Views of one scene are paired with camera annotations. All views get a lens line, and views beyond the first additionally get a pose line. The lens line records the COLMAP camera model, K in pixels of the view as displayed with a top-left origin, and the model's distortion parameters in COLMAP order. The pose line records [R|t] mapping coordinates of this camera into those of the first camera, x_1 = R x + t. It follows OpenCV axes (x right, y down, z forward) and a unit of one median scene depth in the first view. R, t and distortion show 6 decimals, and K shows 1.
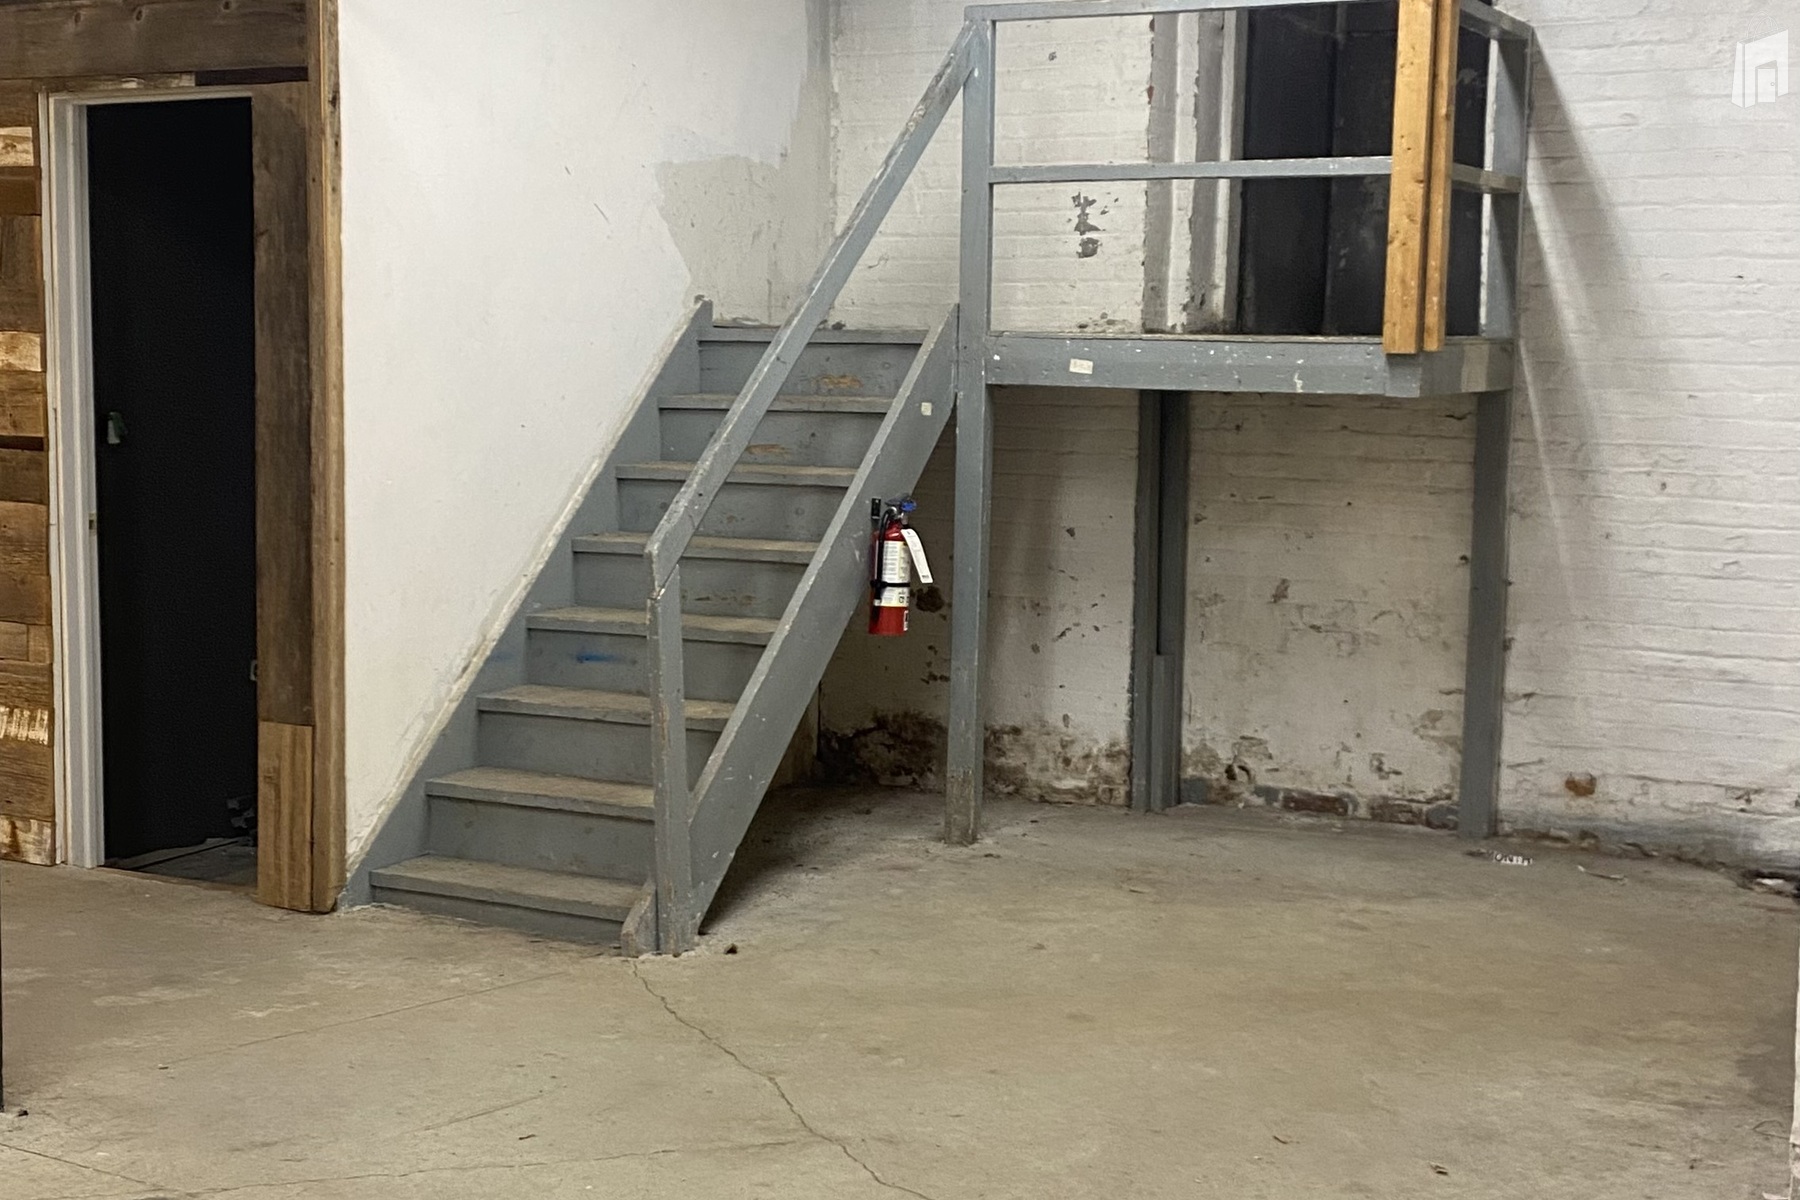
lens RADIAL K [[2444.5, 0, 900.5], [0, 2444.5, 595.9], [0, 0, 1]] dist [0.273859, -0.942460]
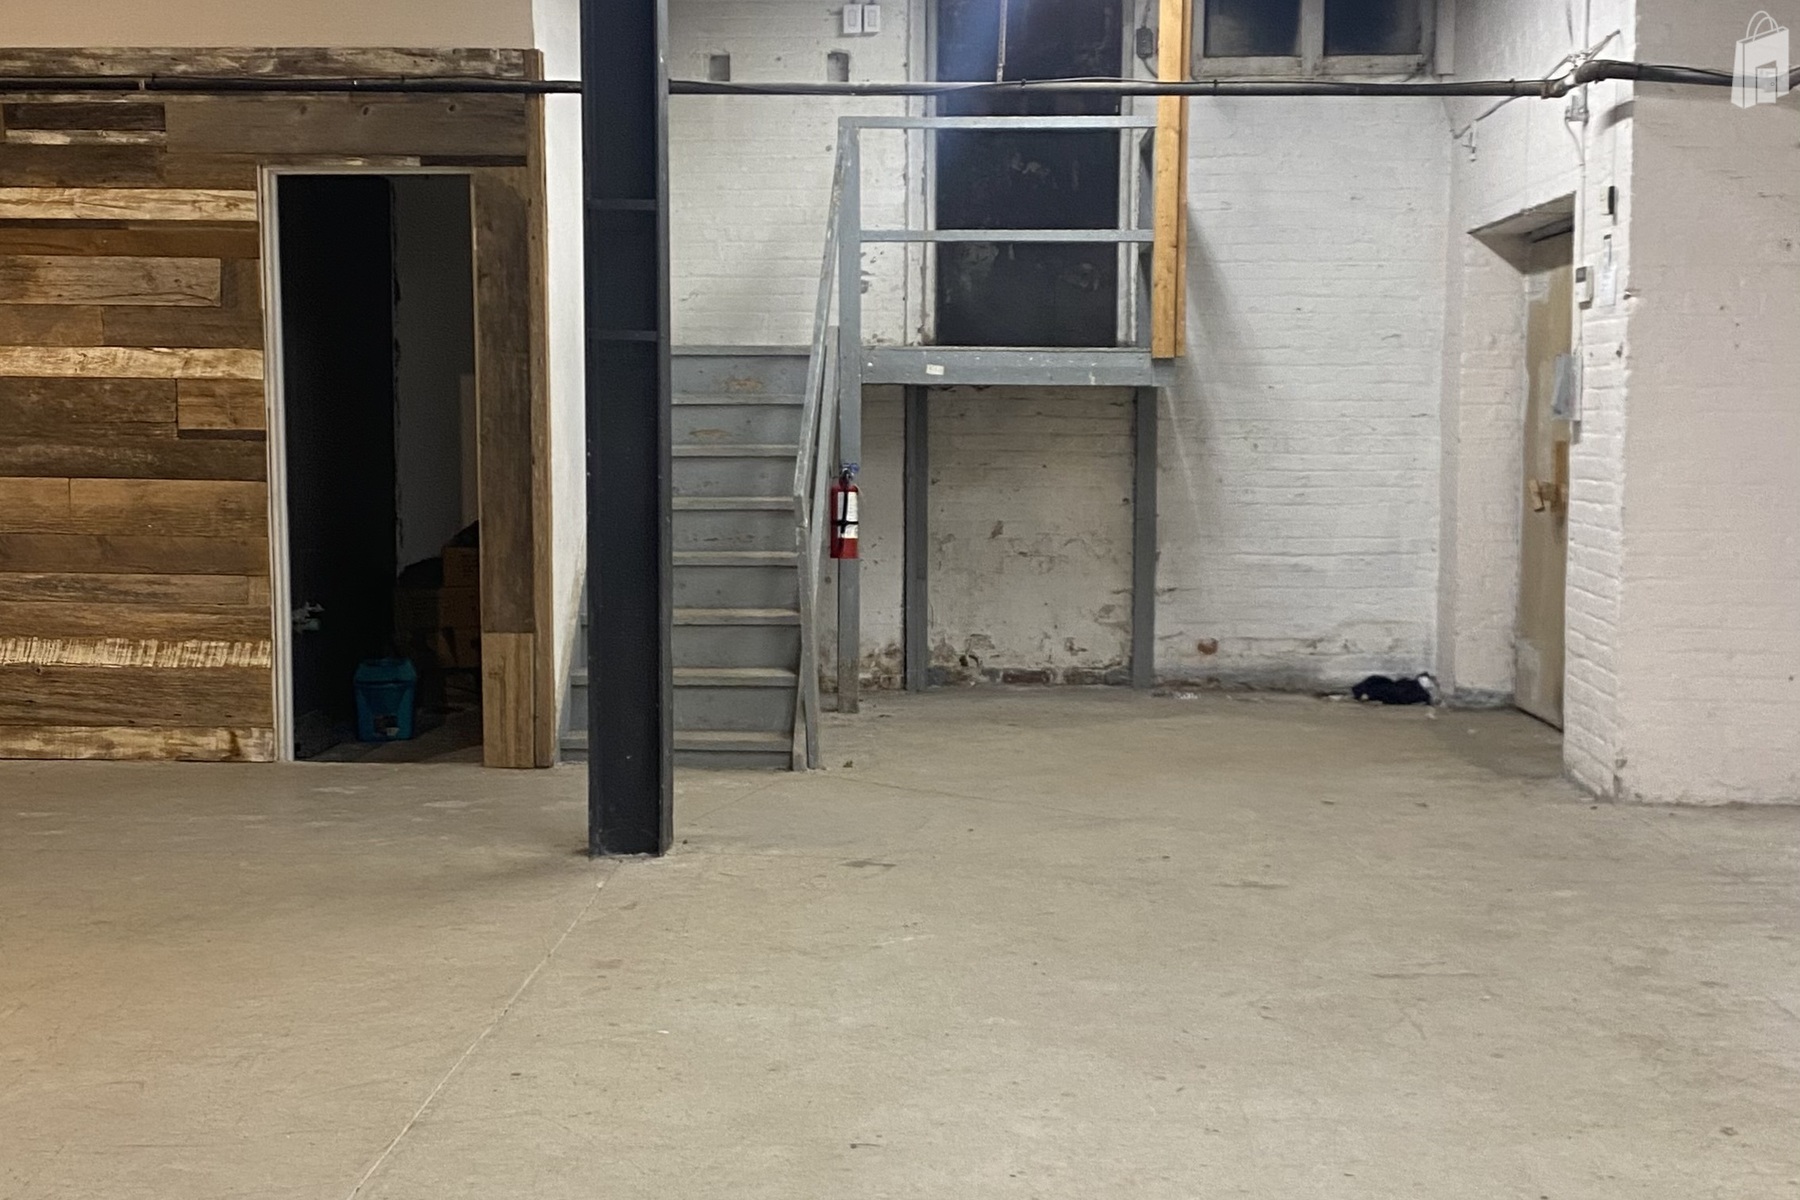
lens RADIAL K [[2444.5, 0, 900.5], [0, 2444.5, 595.9], [0, 0, 1]] dist [0.273859, -0.942460]
pose [[0.904995, -0.048715, 0.422624, -0.527339], [0.054573, 0.998508, -0.001764, 0.038092], [-0.421908, 0.024661, 0.906303, -0.274022]]
